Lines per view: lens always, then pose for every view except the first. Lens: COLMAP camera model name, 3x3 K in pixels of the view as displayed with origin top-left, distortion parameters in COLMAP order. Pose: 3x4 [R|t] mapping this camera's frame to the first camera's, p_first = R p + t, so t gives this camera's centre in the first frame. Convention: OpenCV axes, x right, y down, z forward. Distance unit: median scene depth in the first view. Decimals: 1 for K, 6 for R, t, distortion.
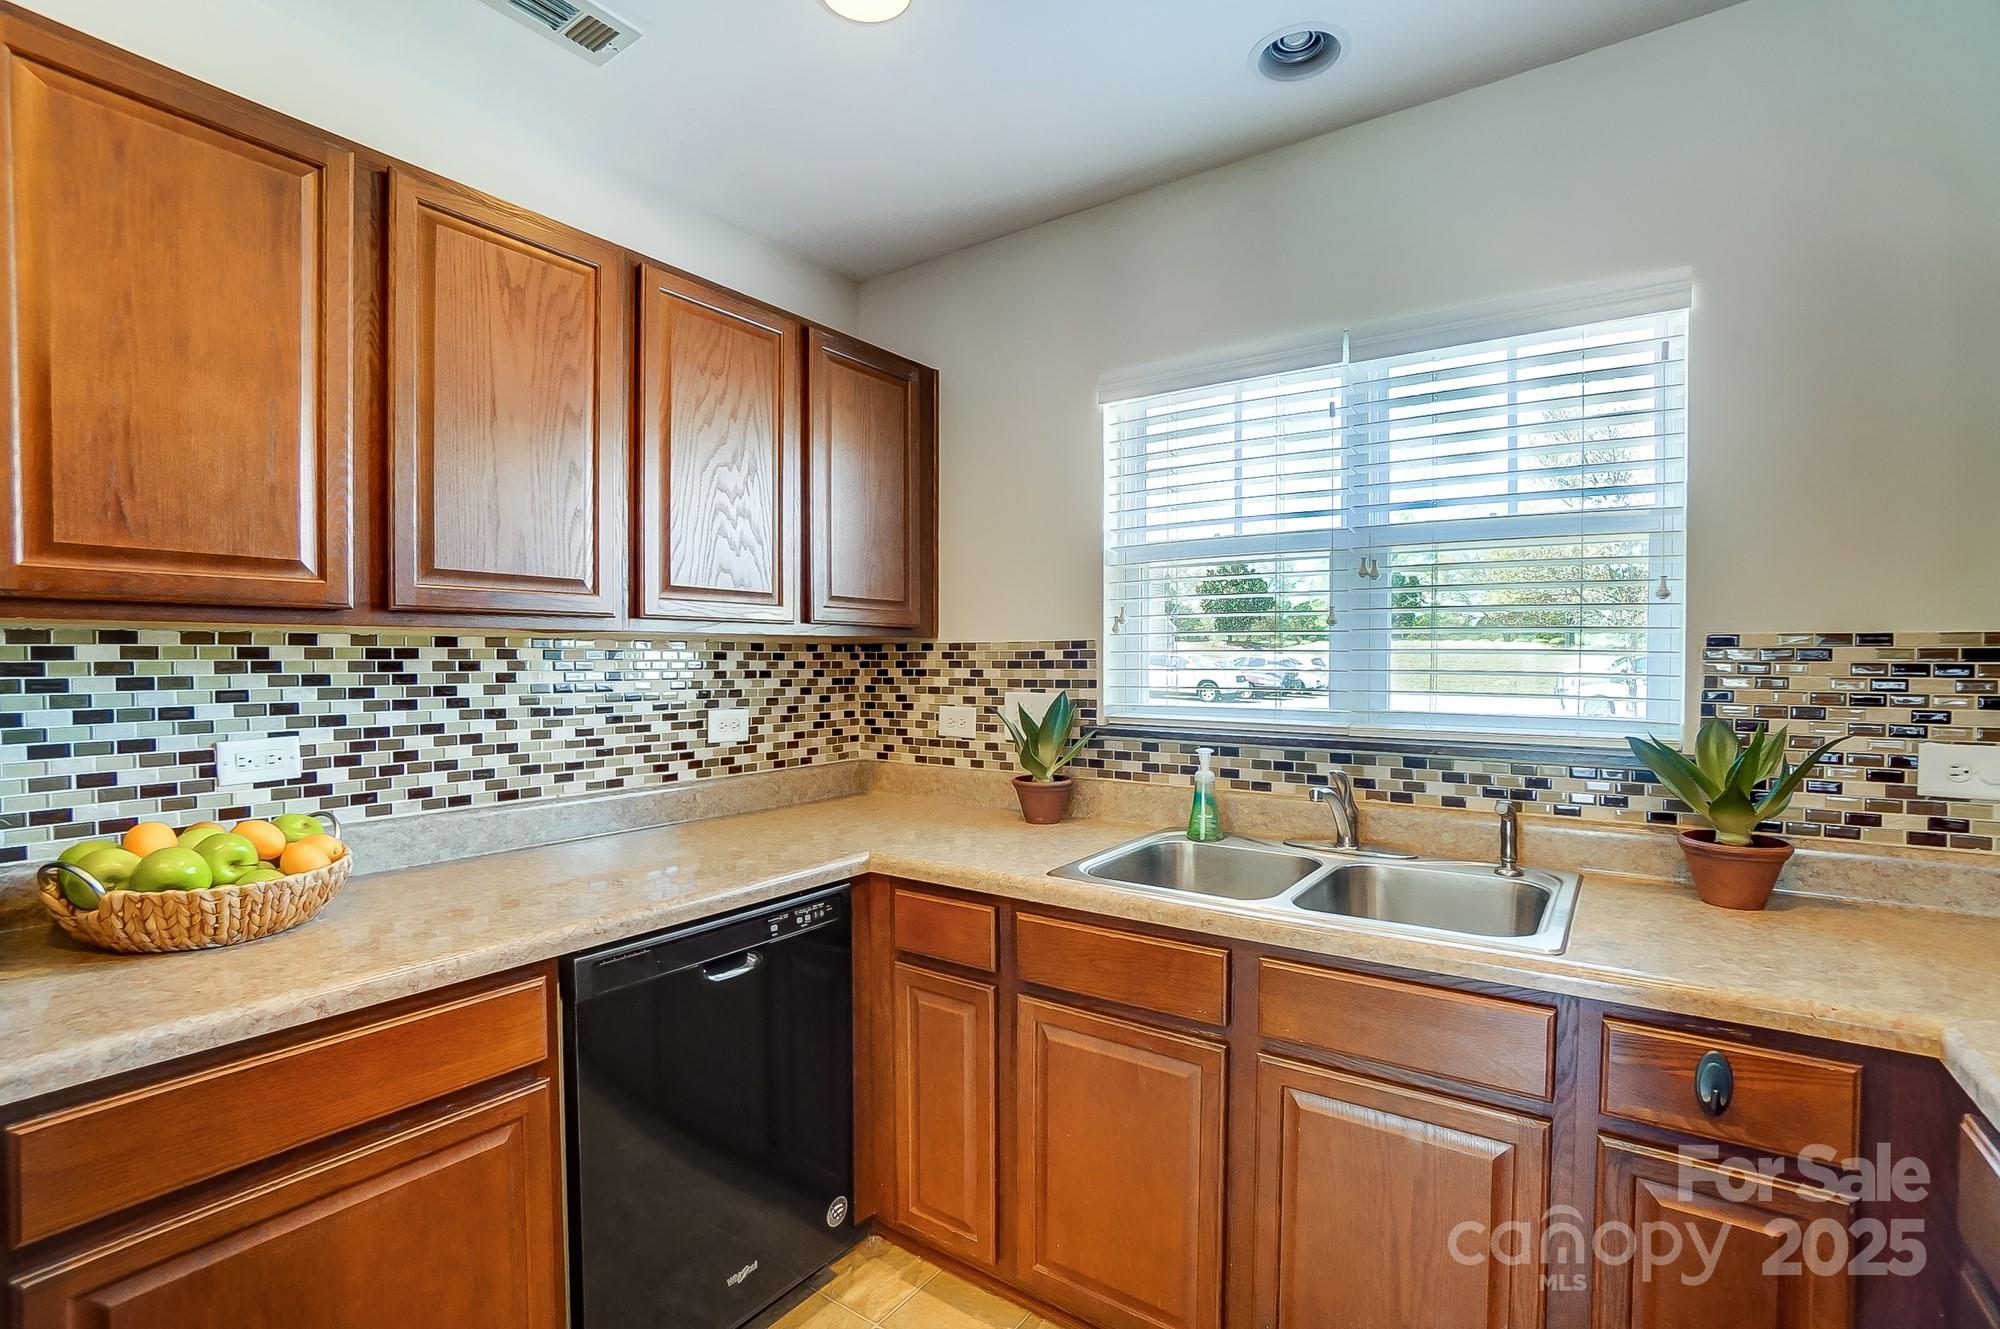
lens RADIAL K [[908.4, 0, 992.7], [0, 908.4, 679.3], [0, 0, 1]] dist [-0.065726, 0.023443]
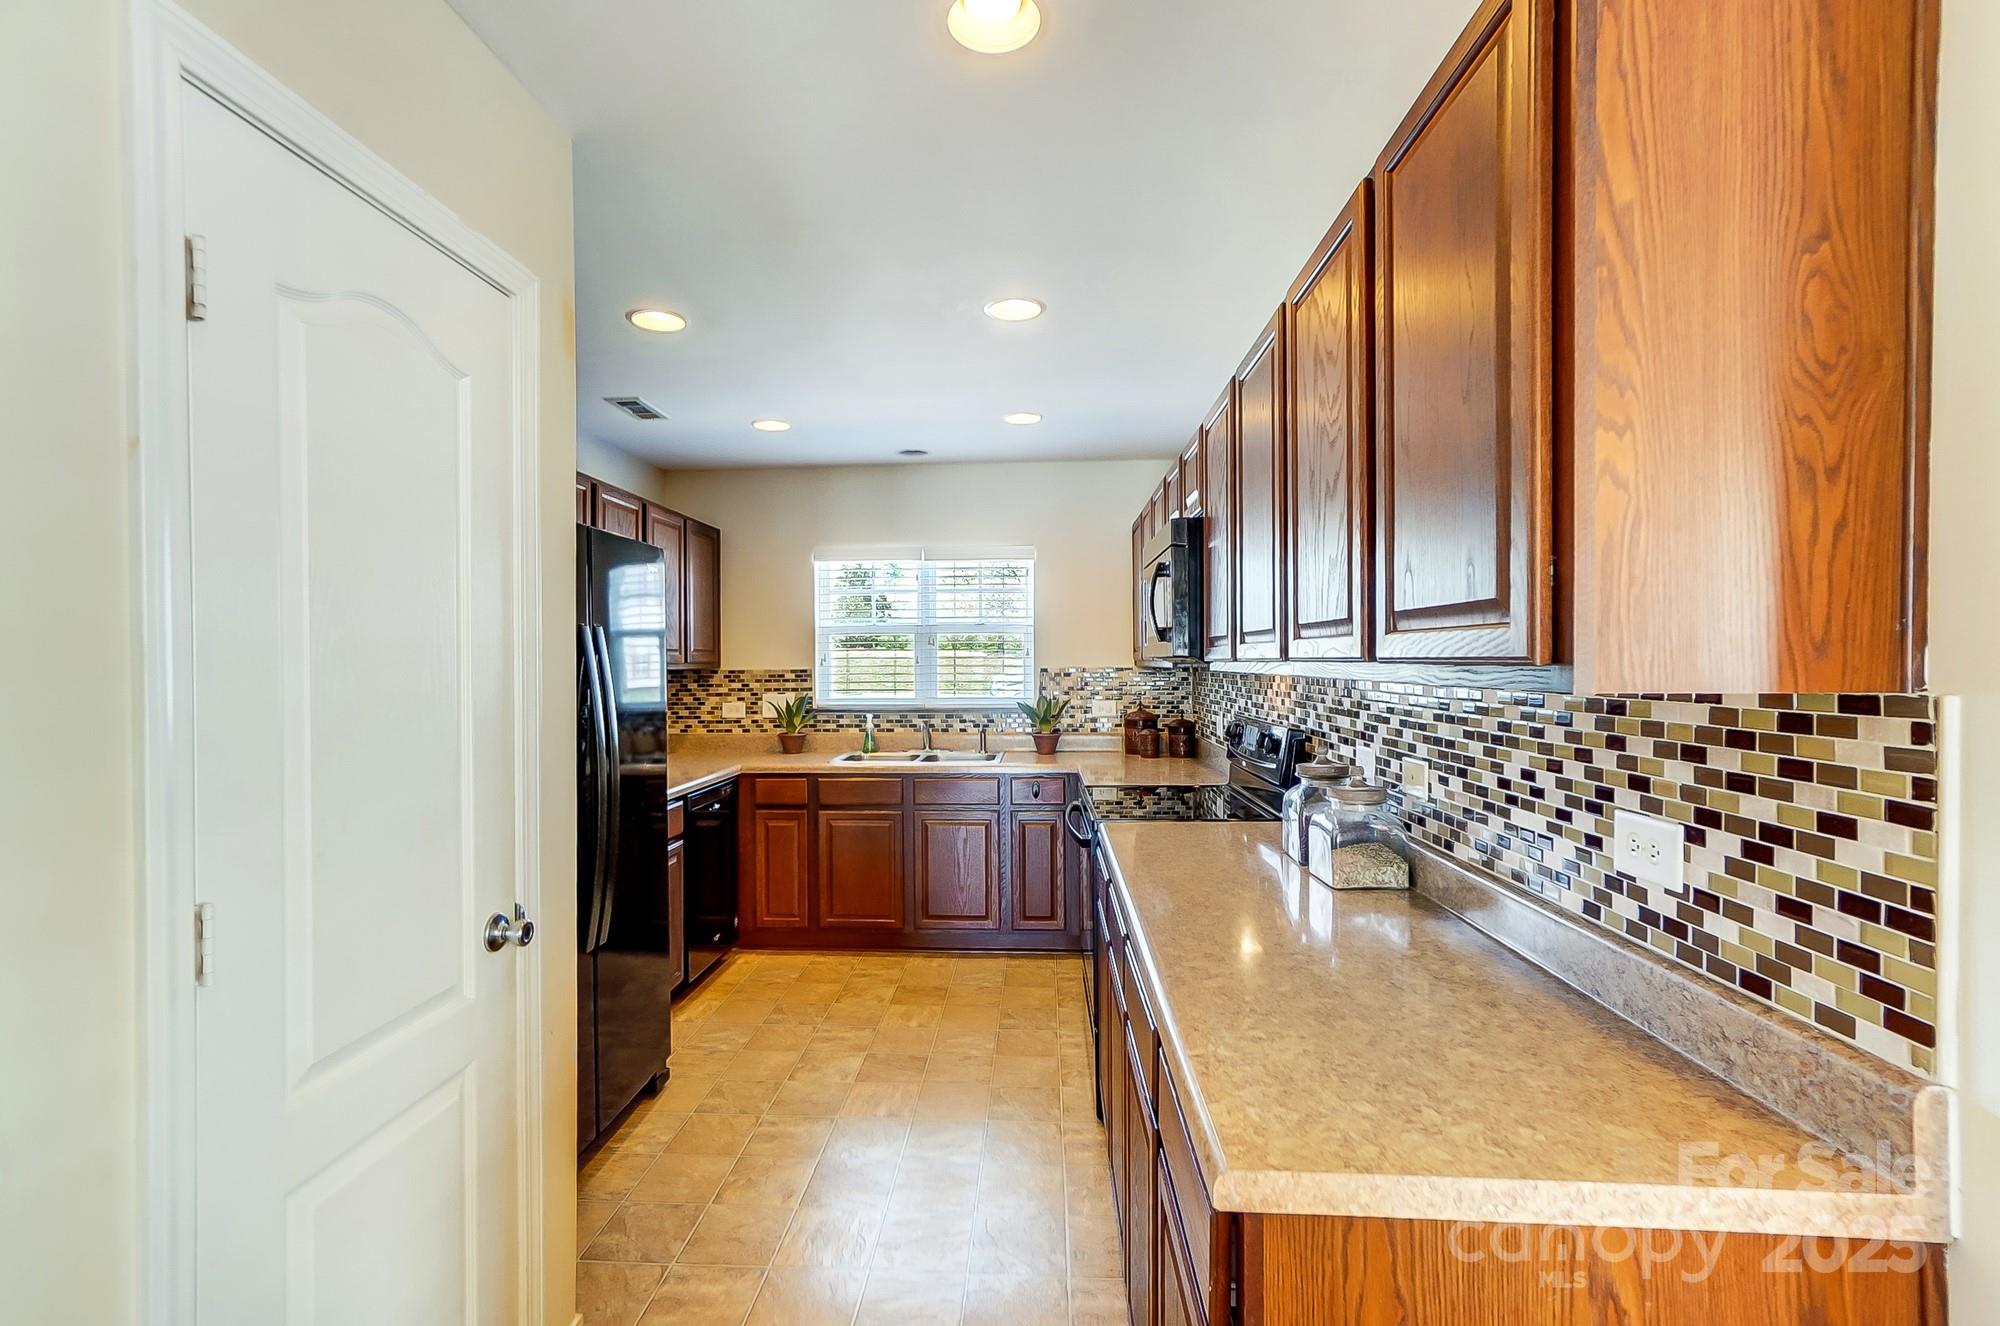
lens RADIAL K [[917.3, 0, 977.6], [0, 917.3, 652.1], [0, 0, 1]] dist [-0.003145, -0.000359]
pose [[0.851990, 0.001033, 0.523558, -0.757047], [0.018035, 0.999347, -0.031319, -0.008797], [-0.523248, 0.036126, 0.851414, -1.170074]]
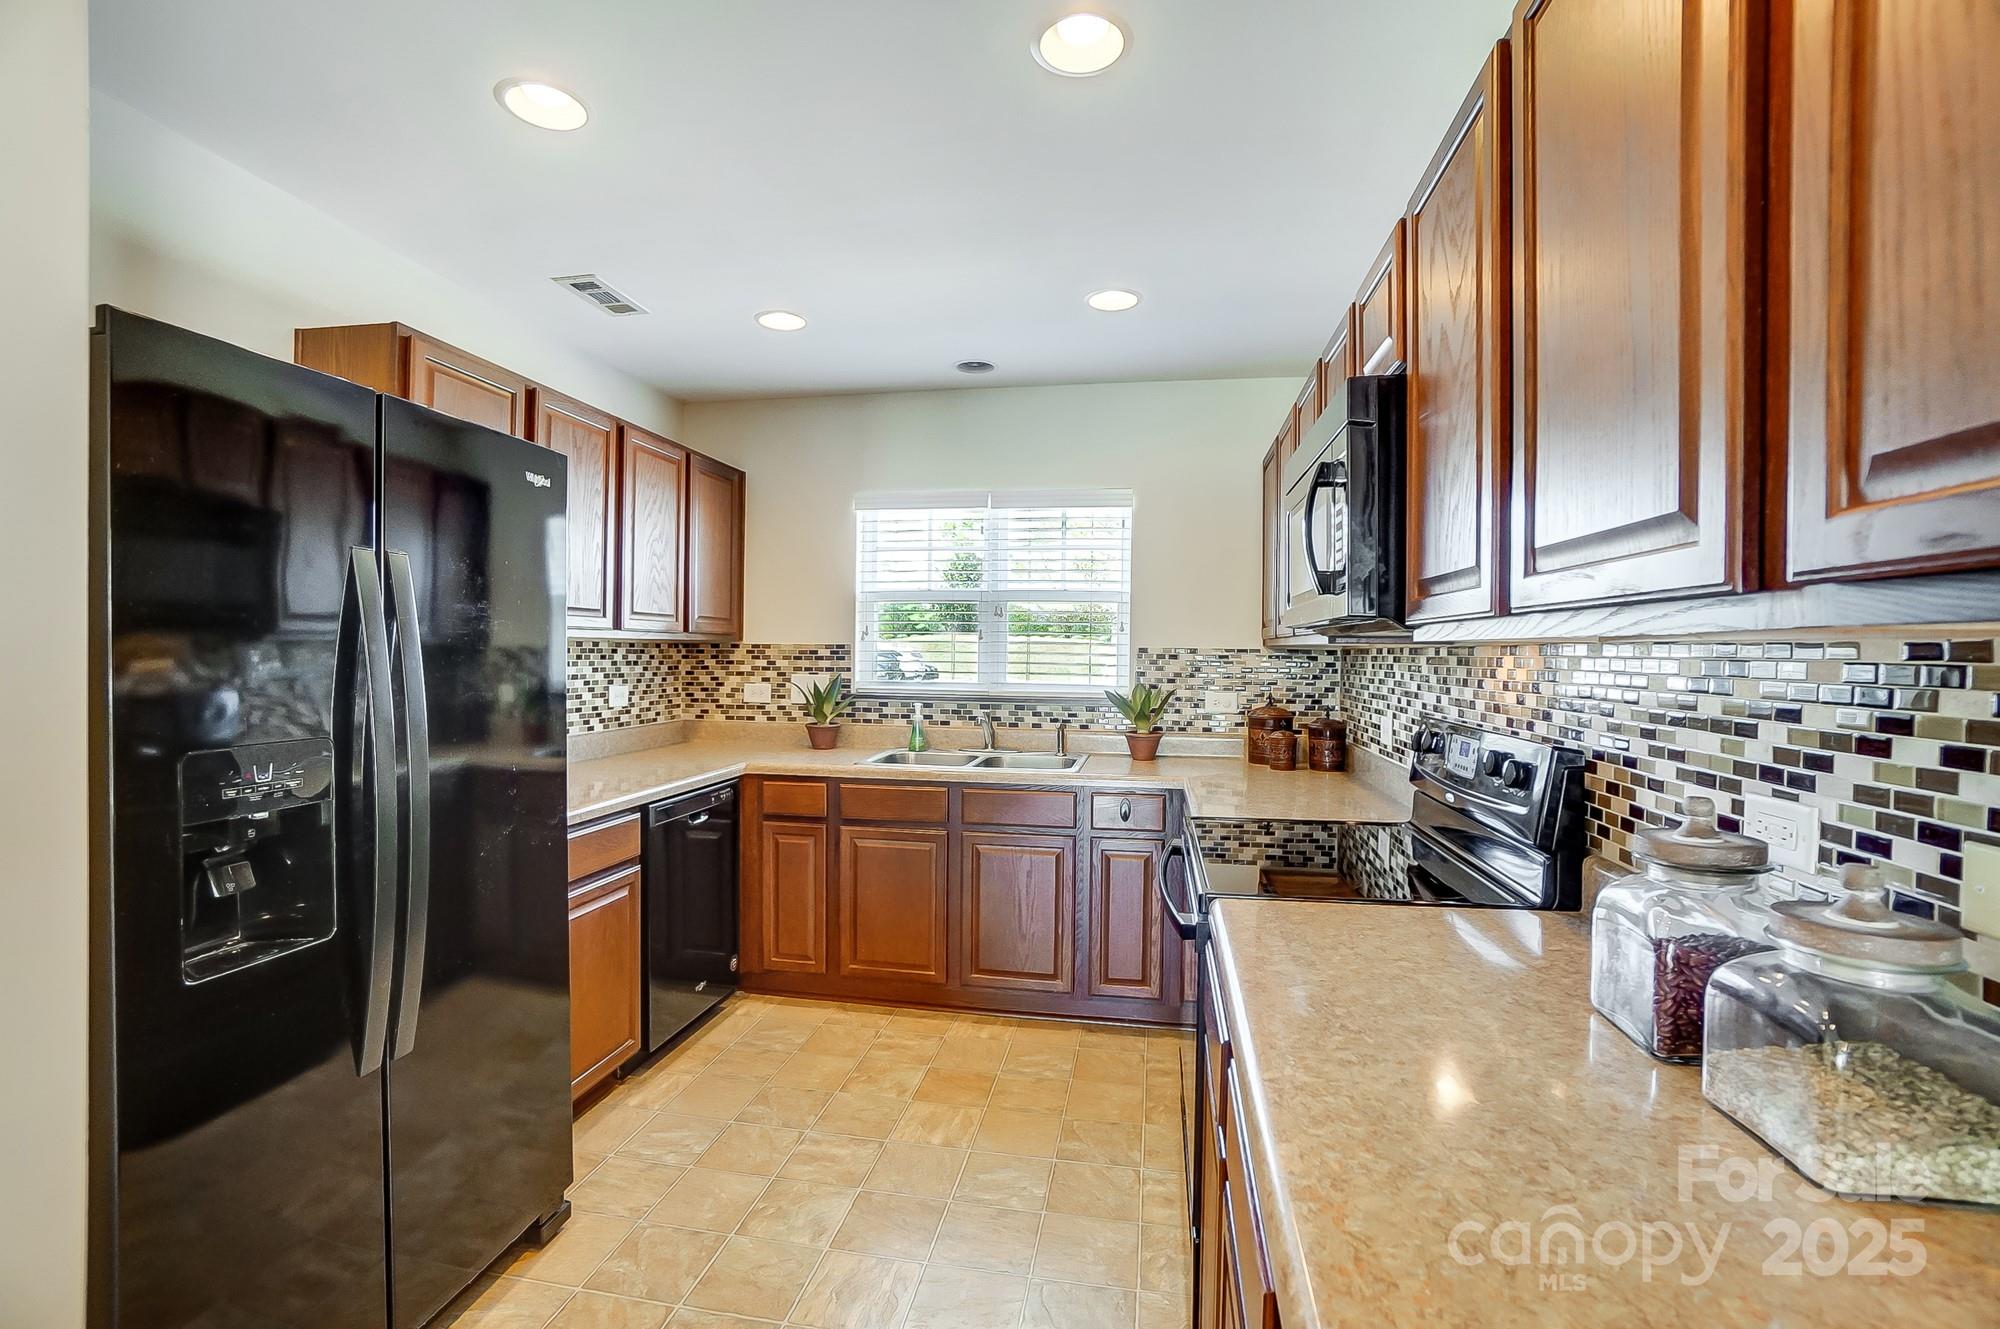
lens RADIAL K [[896.5, 0, 991.7], [0, 896.5, 655.5], [0, 0, 1]] dist [-0.044689, 0.000464]
pose [[0.905105, 0.008288, 0.425107, -0.404444], [-0.001662, 0.999871, -0.015954, 0.005523], [-0.425184, 0.013733, 0.905003, -0.731537]]
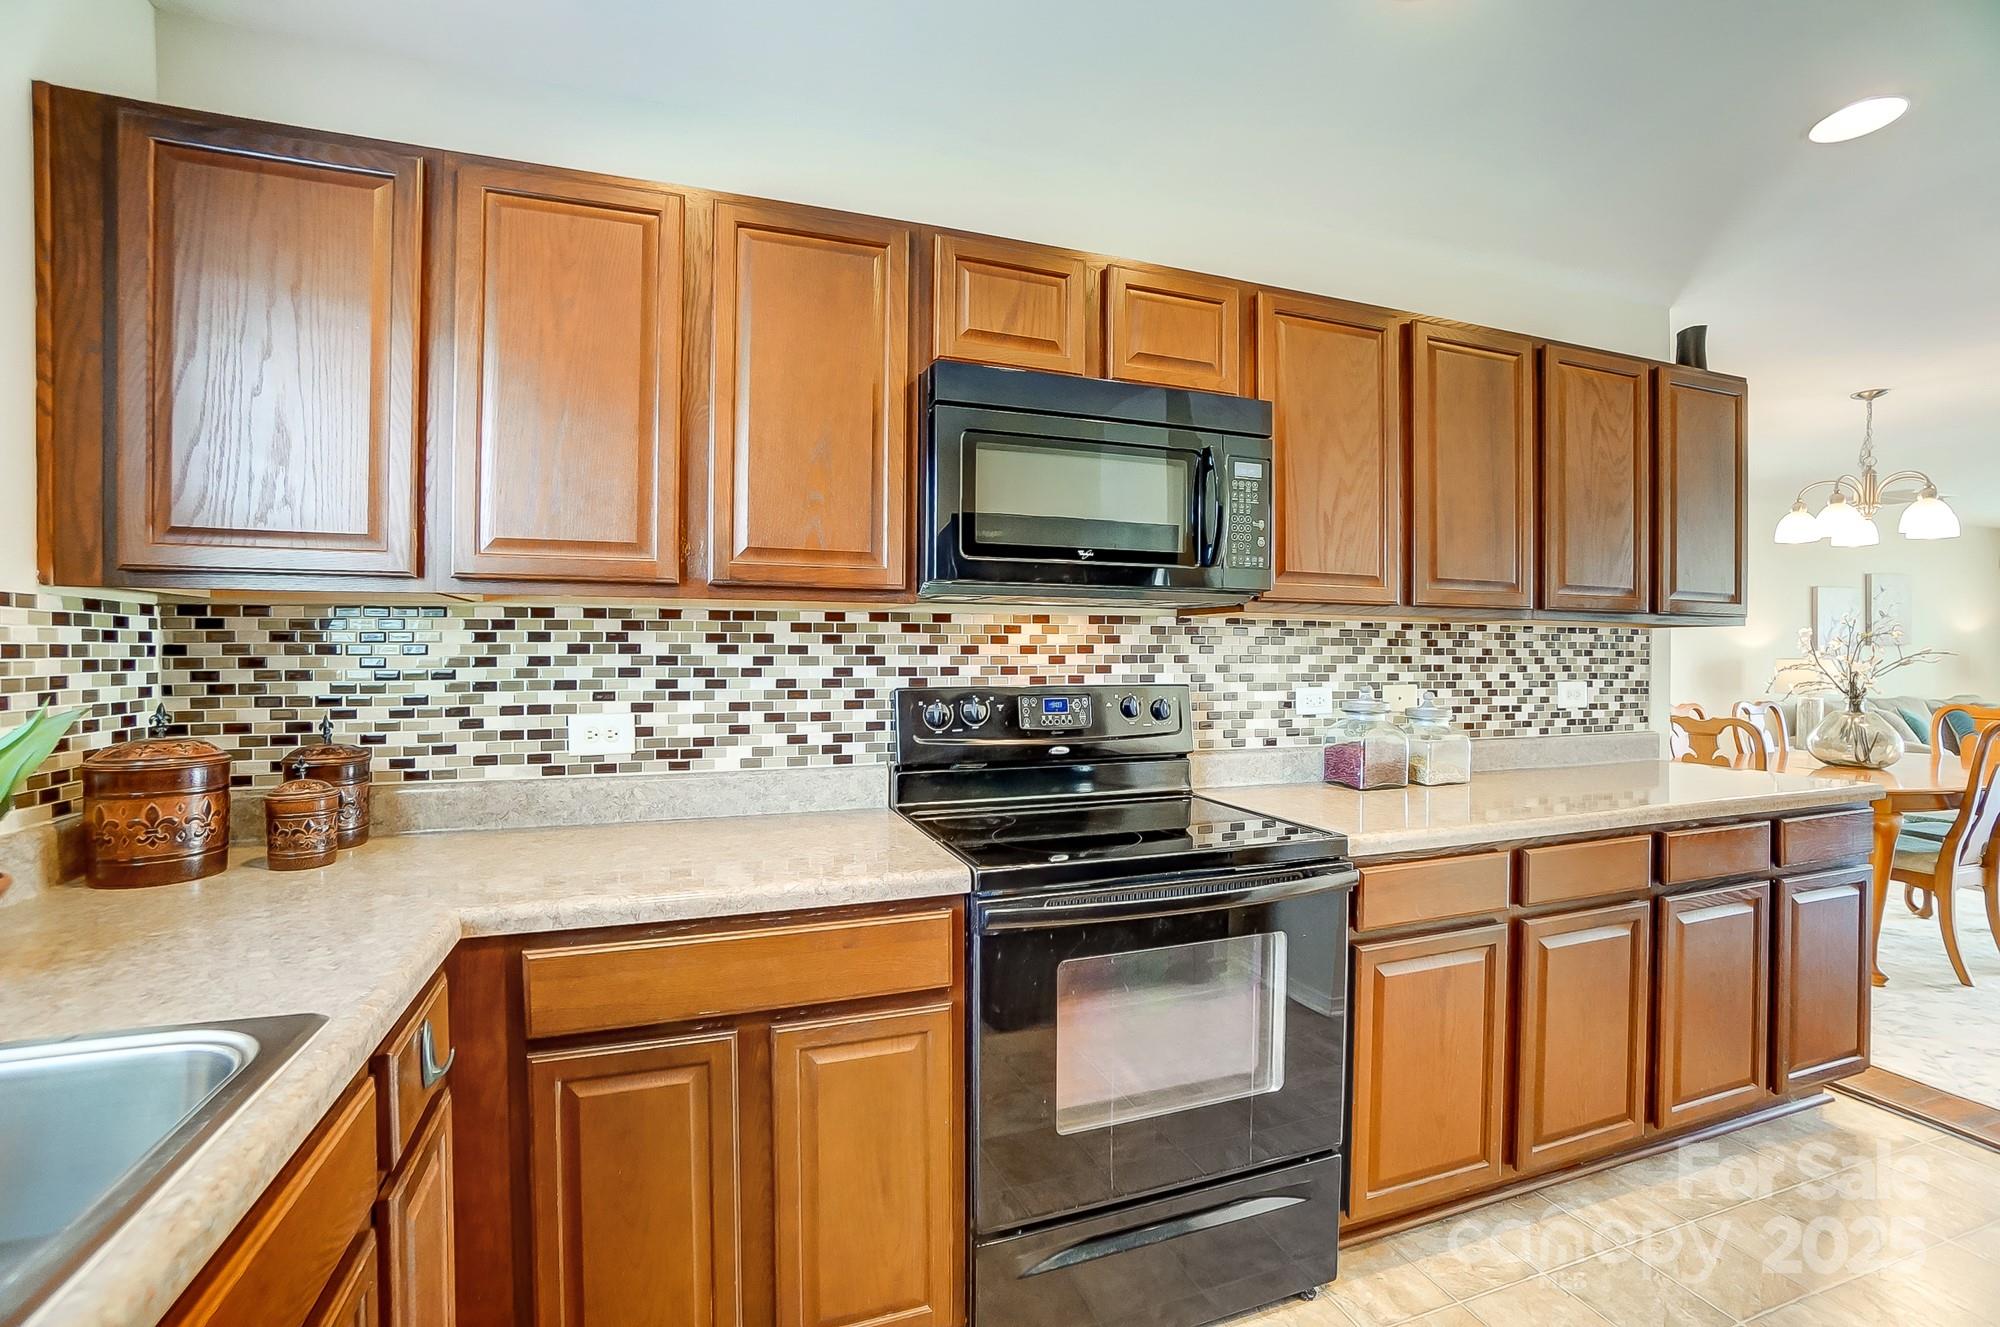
lens RADIAL K [[881.3, 0, 1006.7], [0, 881.3, 666.8], [0, 0, 1]] dist [-0.063254, 0.021145]
pose [[-0.823852, -0.005325, 0.566779, -0.118777], [0.014558, 0.999427, 0.030551, 0.009406], [-0.566617, 0.033420, -0.823303, 0.714488]]
